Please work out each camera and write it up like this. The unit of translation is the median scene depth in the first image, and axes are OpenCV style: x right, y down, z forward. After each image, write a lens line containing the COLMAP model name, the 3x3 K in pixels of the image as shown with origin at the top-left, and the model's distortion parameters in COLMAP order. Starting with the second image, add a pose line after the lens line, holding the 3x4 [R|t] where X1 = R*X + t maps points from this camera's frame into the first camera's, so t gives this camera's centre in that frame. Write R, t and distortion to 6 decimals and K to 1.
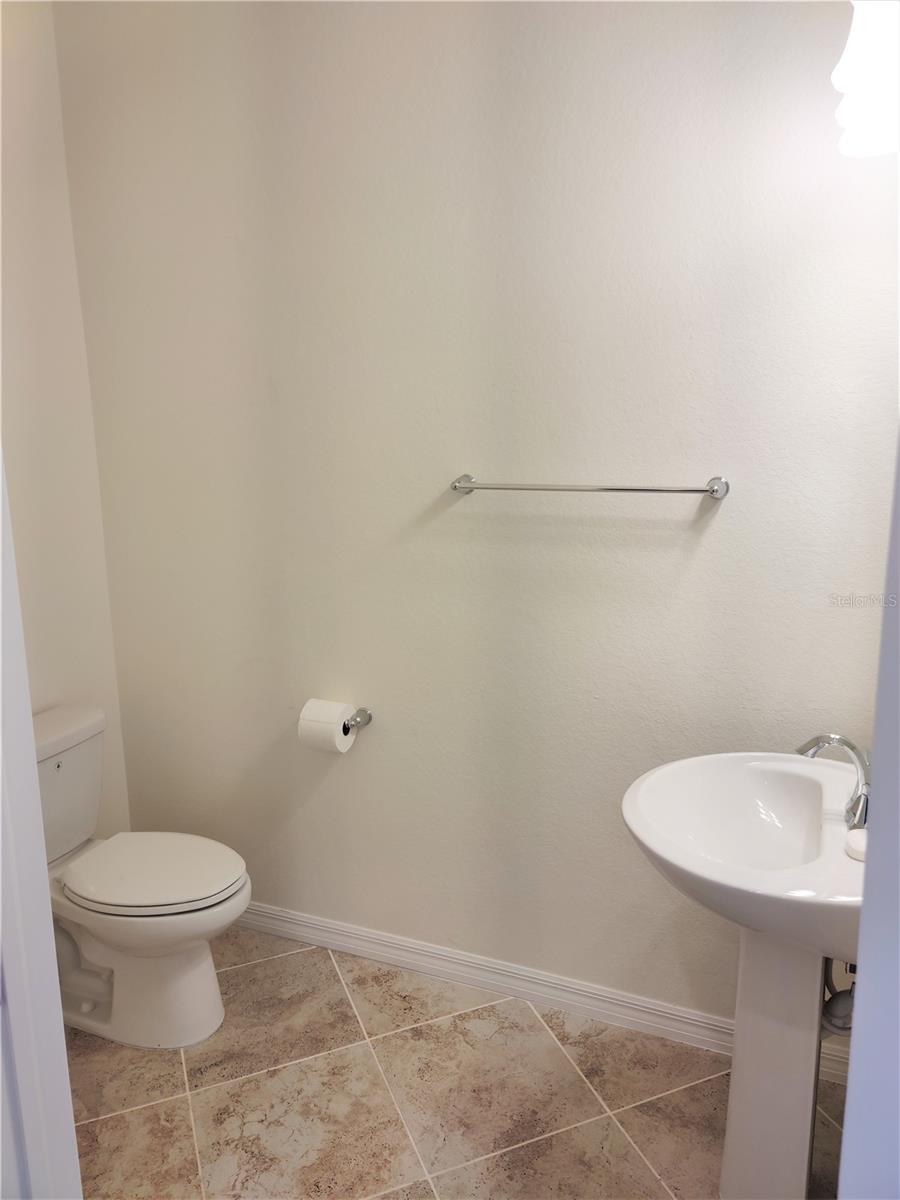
lens RADIAL K [[874.2, 0, 455.1], [0, 874.2, 593.0], [0, 0, 1]] dist [0.093262, -0.085838]
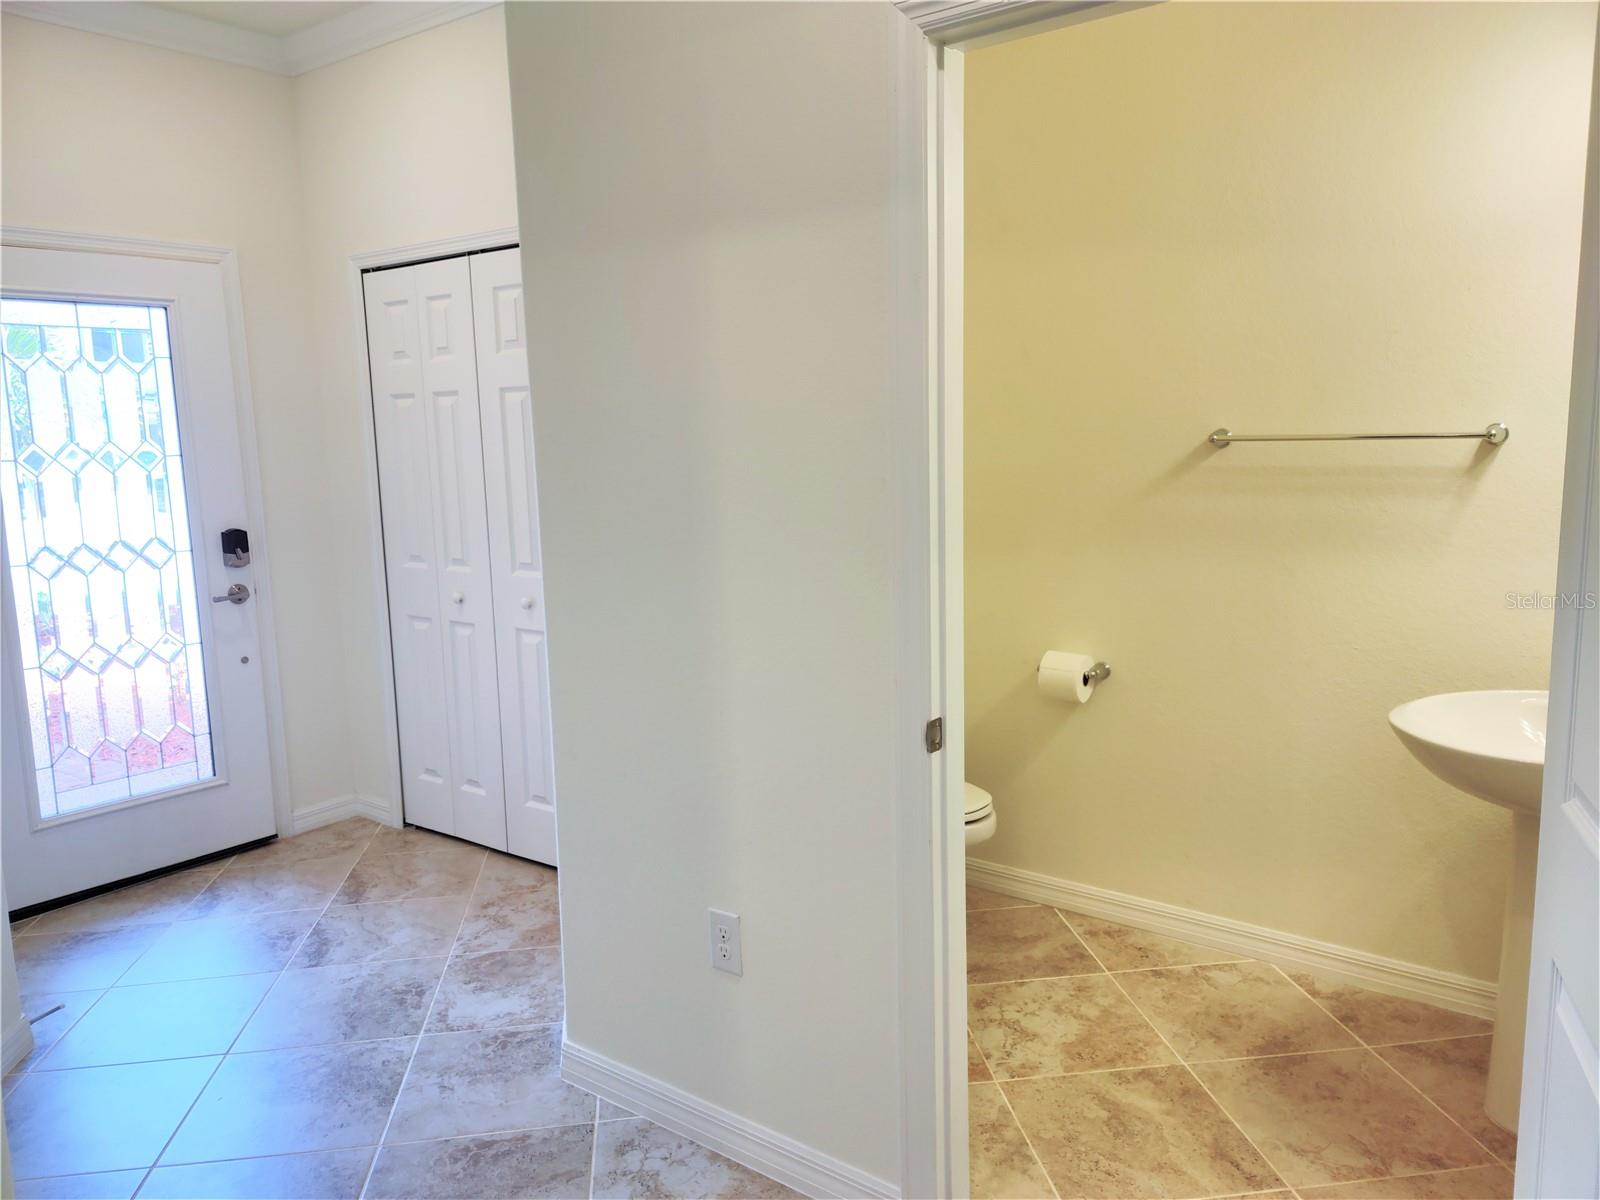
lens RADIAL K [[1165.6, 0, 806.0], [0, 1165.6, 599.9], [0, 0, 1]] dist [0.093262, -0.085838]
pose [[0.968493, 0.025531, -0.247727, -0.114282], [-0.036823, 0.998478, -0.041057, 0.143105], [0.246302, 0.048886, 0.967960, -0.463824]]
